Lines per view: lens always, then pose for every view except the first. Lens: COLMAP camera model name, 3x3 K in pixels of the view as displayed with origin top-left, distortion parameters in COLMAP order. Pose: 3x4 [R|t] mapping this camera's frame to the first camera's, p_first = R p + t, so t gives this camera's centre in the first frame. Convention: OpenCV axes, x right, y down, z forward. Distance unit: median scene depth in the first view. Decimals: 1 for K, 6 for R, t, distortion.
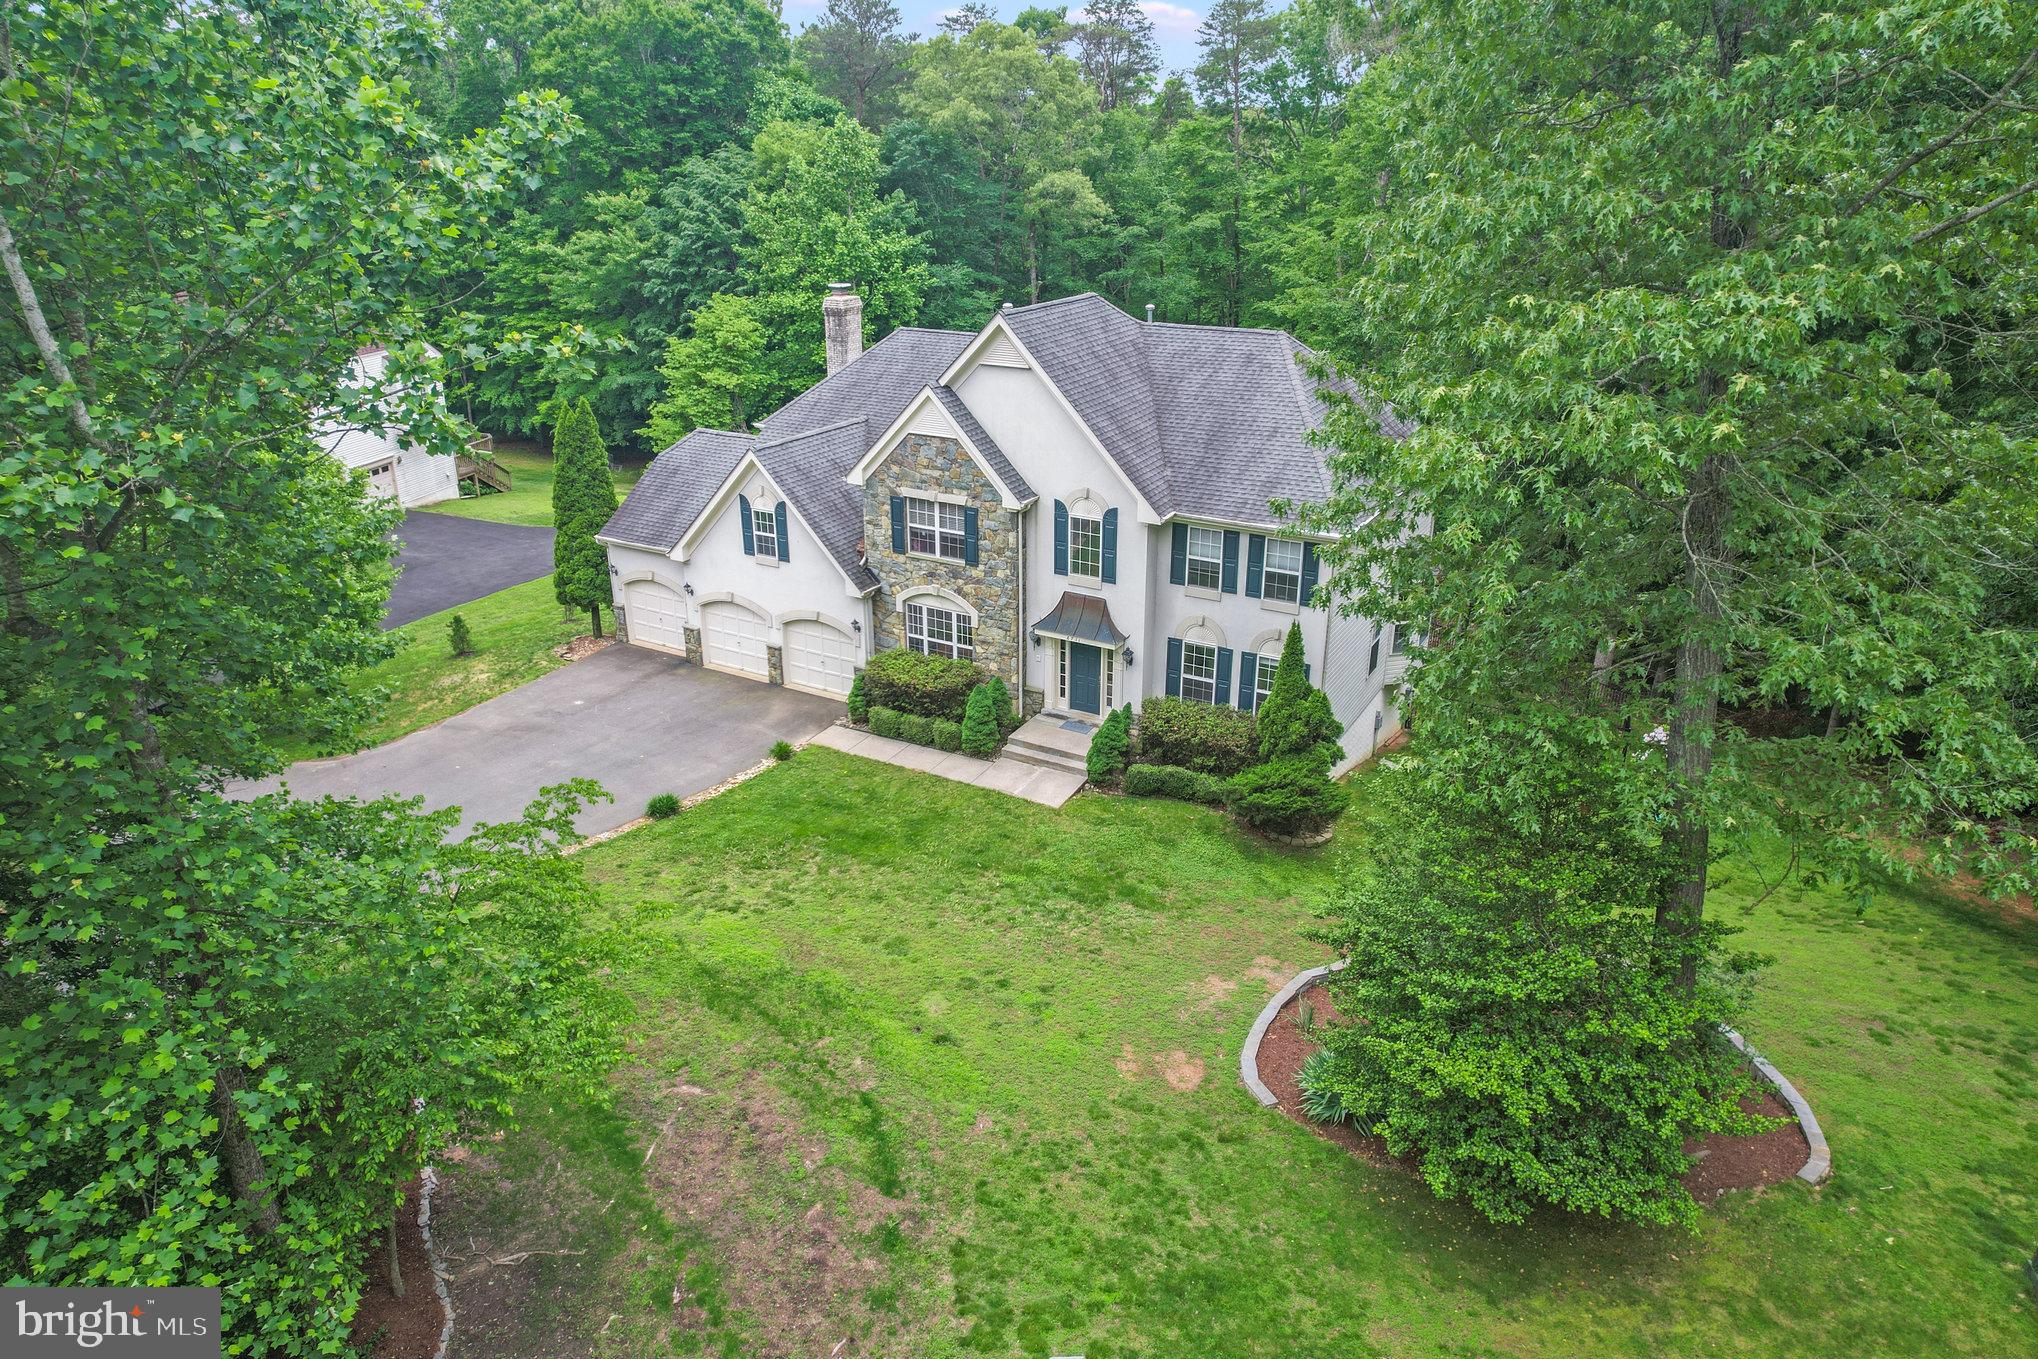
lens RADIAL K [[1297.6, 0, 1019.0], [0, 1297.6, 679.5], [0, 0, 1]] dist [-0.091619, 0.080202]
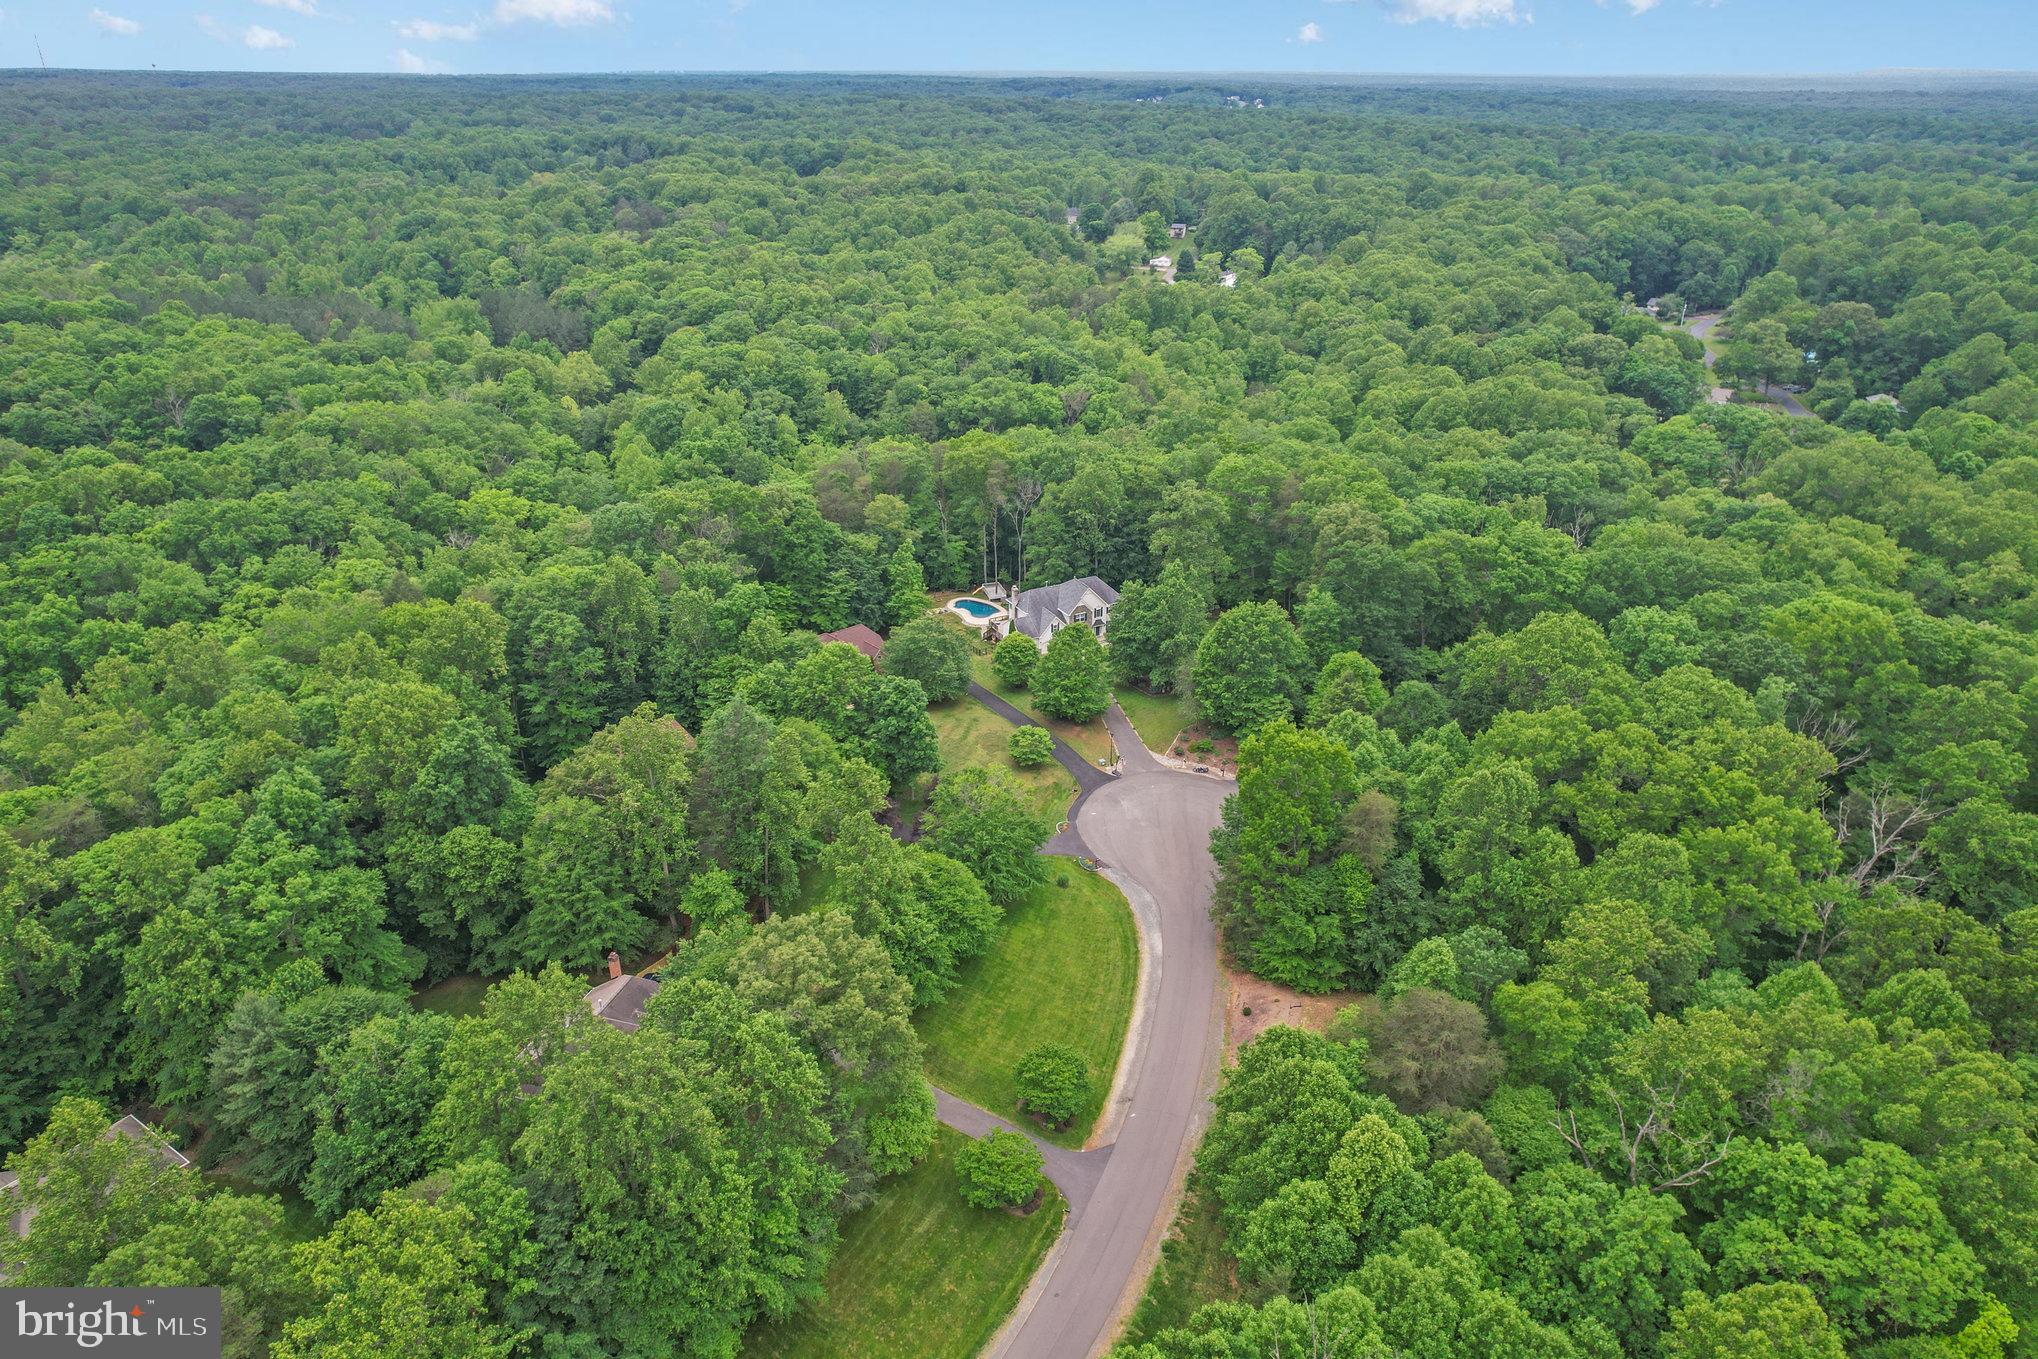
lens RADIAL K [[1297.6, 0, 1019.0], [0, 1297.6, 679.5], [0, 0, 1]] dist [-0.091619, 0.080202]
pose [[0.543101, -0.361484, 0.757872, -5.638637], [0.327782, 0.922246, 0.204992, -1.345712], [-0.773046, 0.137085, 0.619361, -3.013105]]
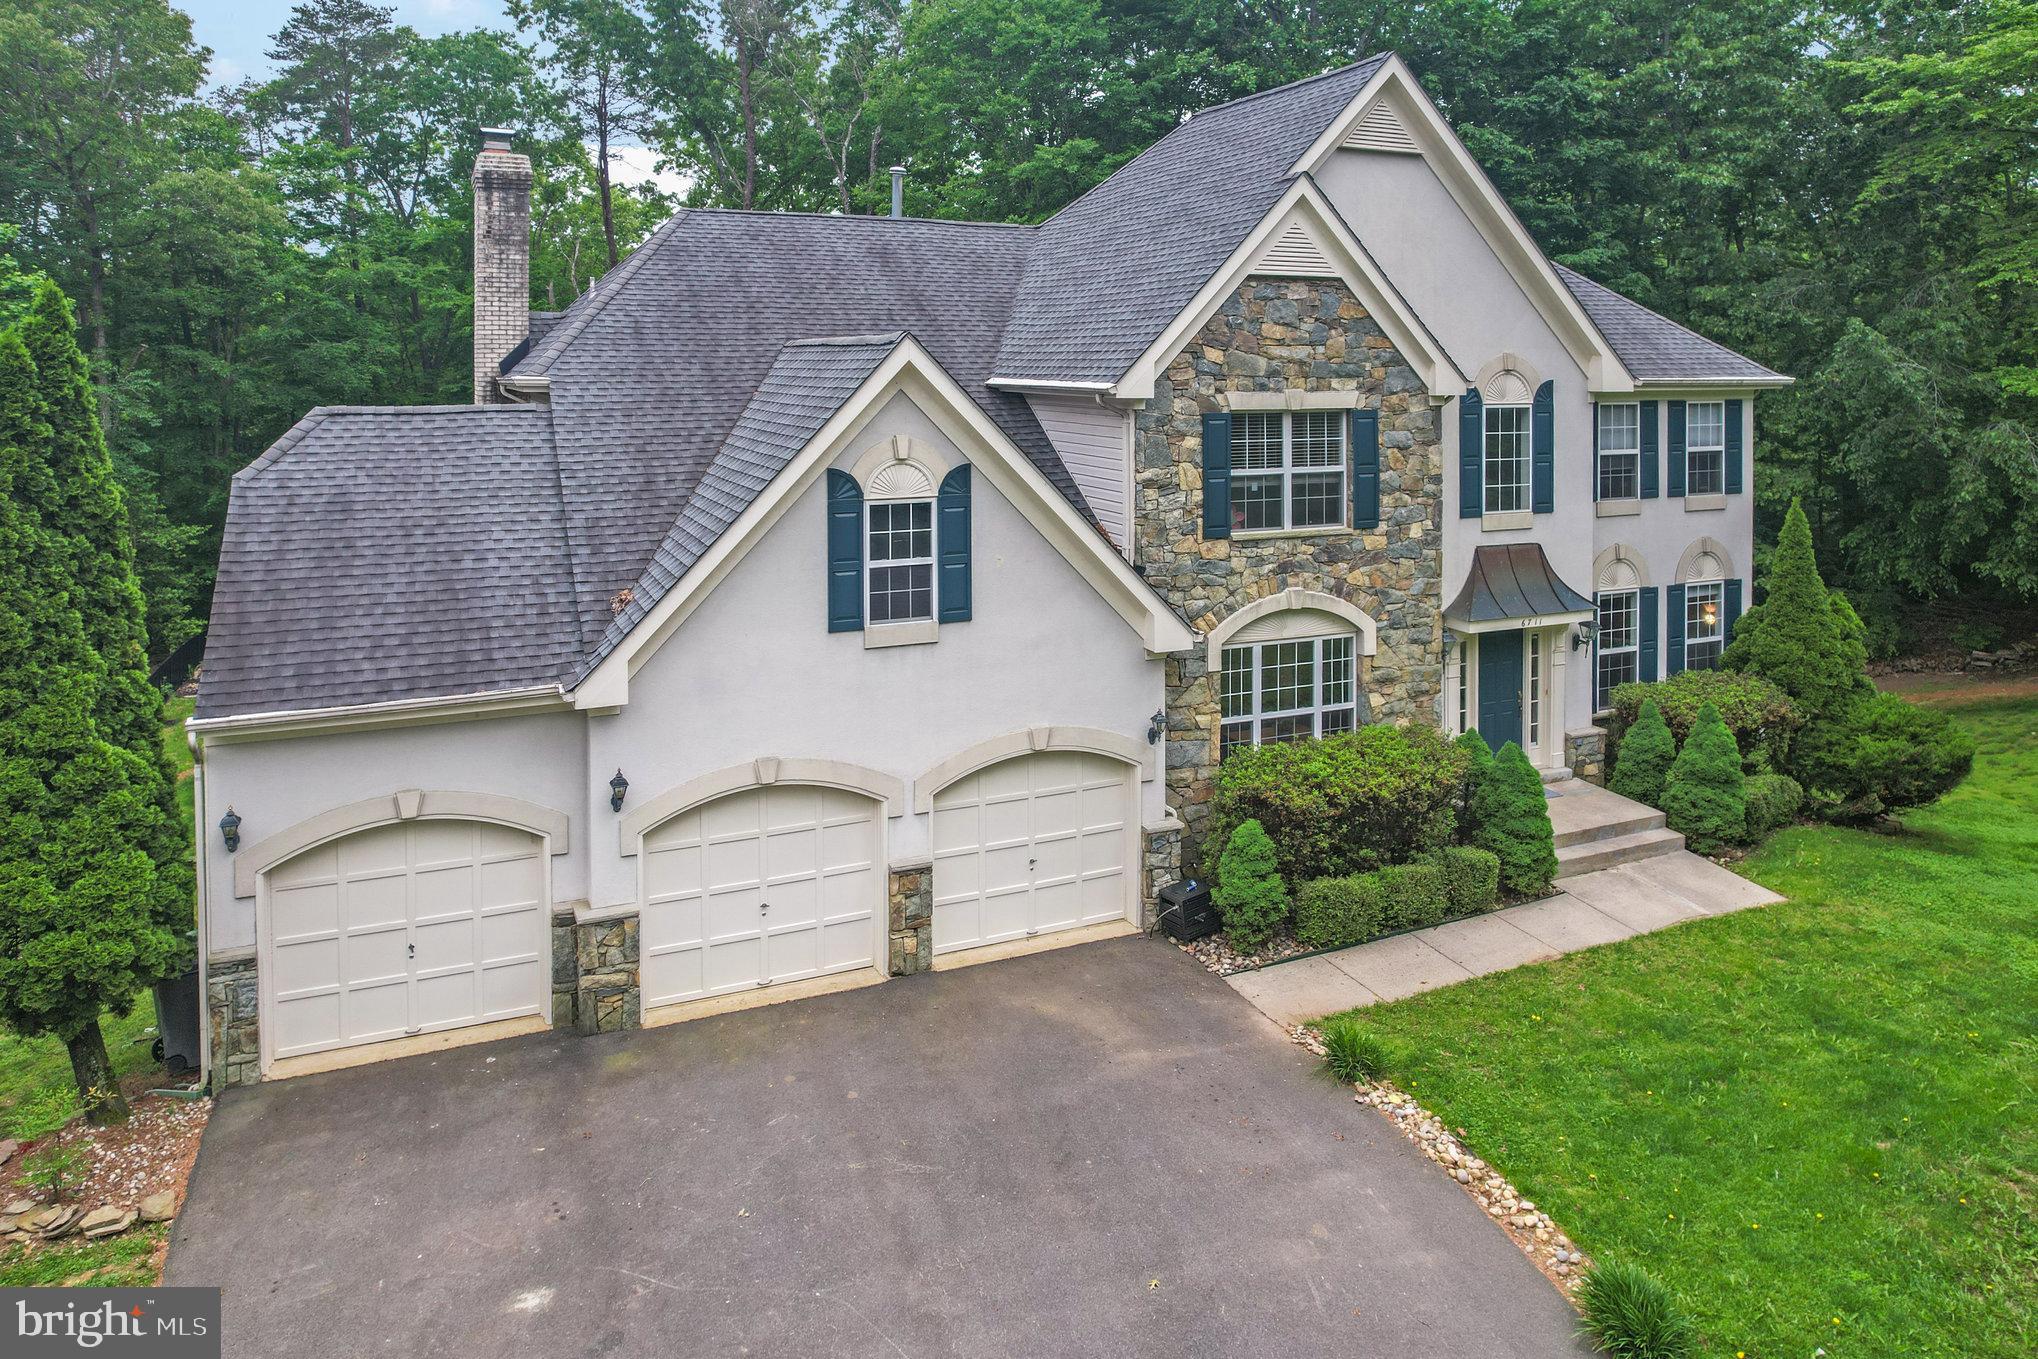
lens RADIAL K [[1332.5, 0, 1022.2], [0, 1332.5, 391.8], [0, 0, 1]] dist [-0.001158, -0.034820]
pose [[0.594267, -0.016948, 0.804089, -0.531937], [0.311498, 0.926597, -0.210684, -0.068631], [-0.741496, 0.375675, 0.555925, 0.782970]]
